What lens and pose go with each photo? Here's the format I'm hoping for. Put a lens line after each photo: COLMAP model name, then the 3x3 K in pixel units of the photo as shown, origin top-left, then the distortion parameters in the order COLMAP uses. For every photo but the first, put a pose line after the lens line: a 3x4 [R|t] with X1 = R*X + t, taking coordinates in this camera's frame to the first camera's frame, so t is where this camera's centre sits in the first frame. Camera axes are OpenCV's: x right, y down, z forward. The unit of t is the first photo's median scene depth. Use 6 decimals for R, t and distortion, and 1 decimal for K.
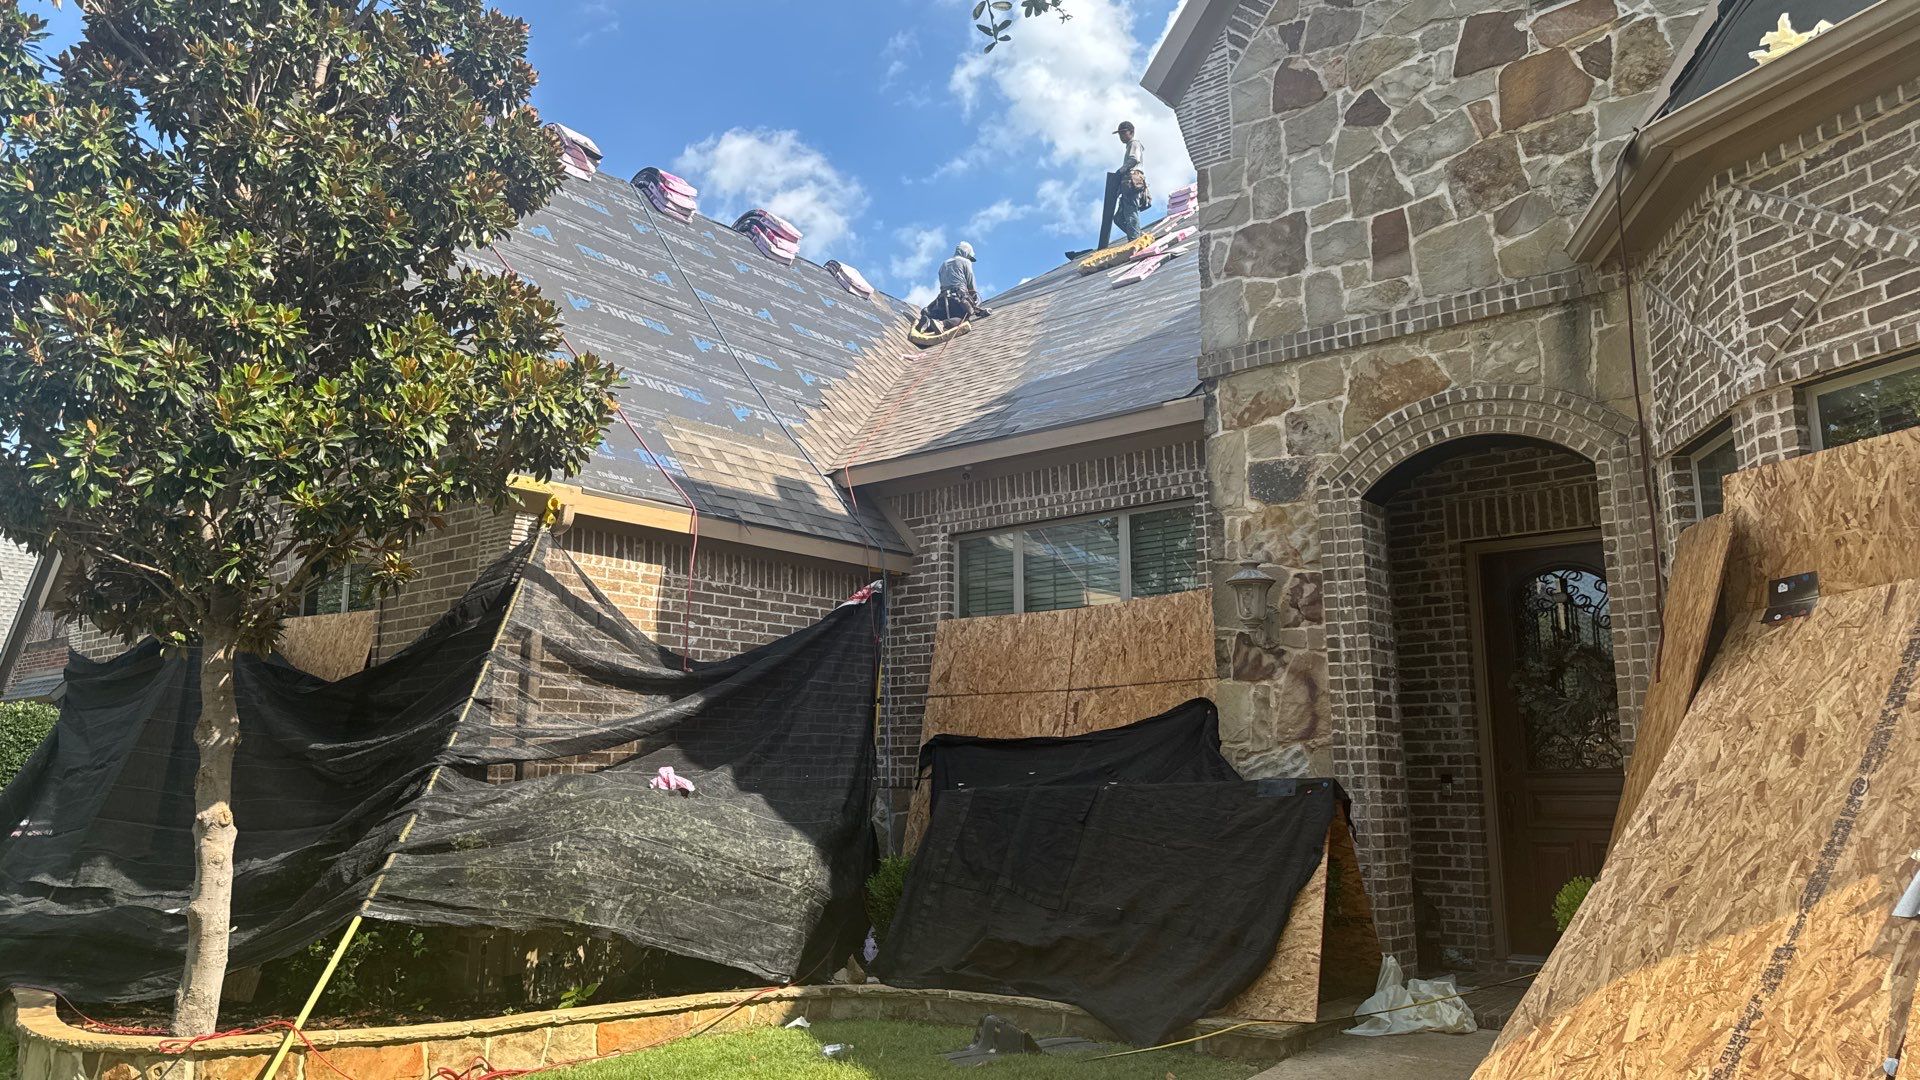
lens RADIAL K [[1339.6, 0, 950.1], [0, 1339.6, 532.3], [0, 0, 1]] dist [0.006495, 0.000926]
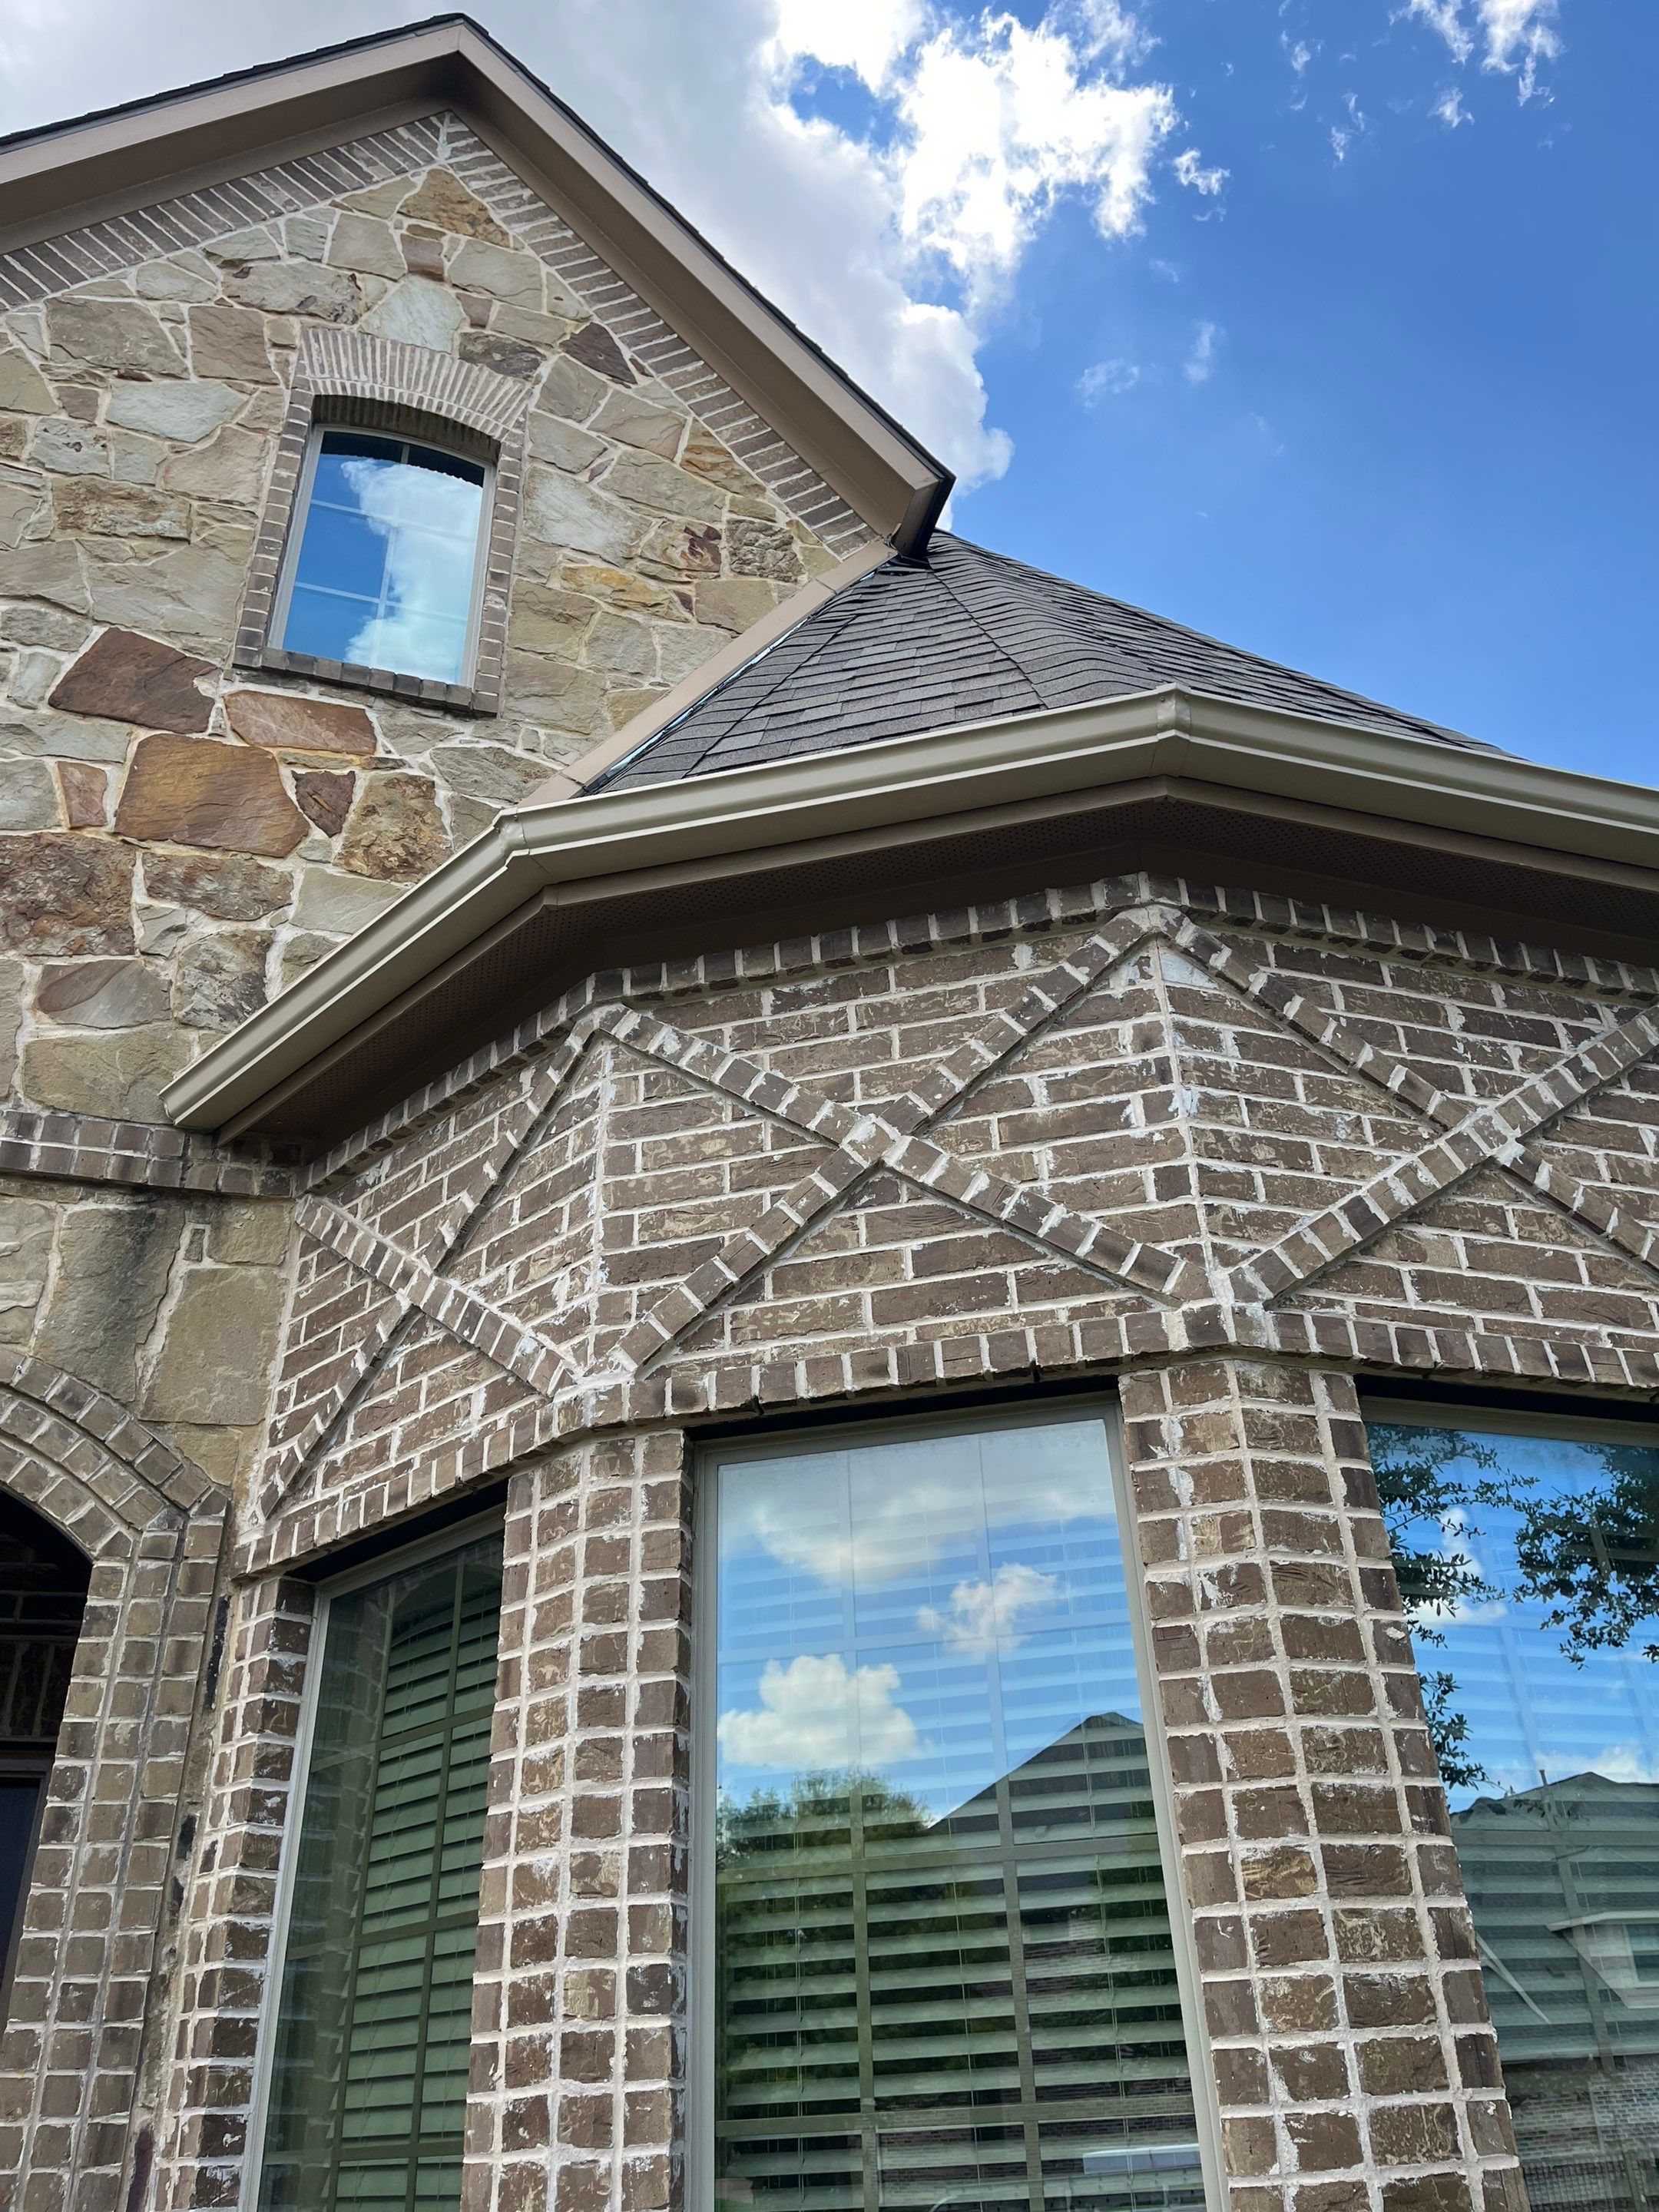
lens RADIAL K [[1669.7, 0, 834.1], [0, 1669.7, 1095.9], [0, 0, 1]] dist [0.052467, -0.068343]
pose [[0.543455, 0.434036, 0.718519, 0.204433], [-0.118327, 0.887015, -0.446322, 0.029815], [-0.831057, 0.157536, 0.533411, 0.613570]]
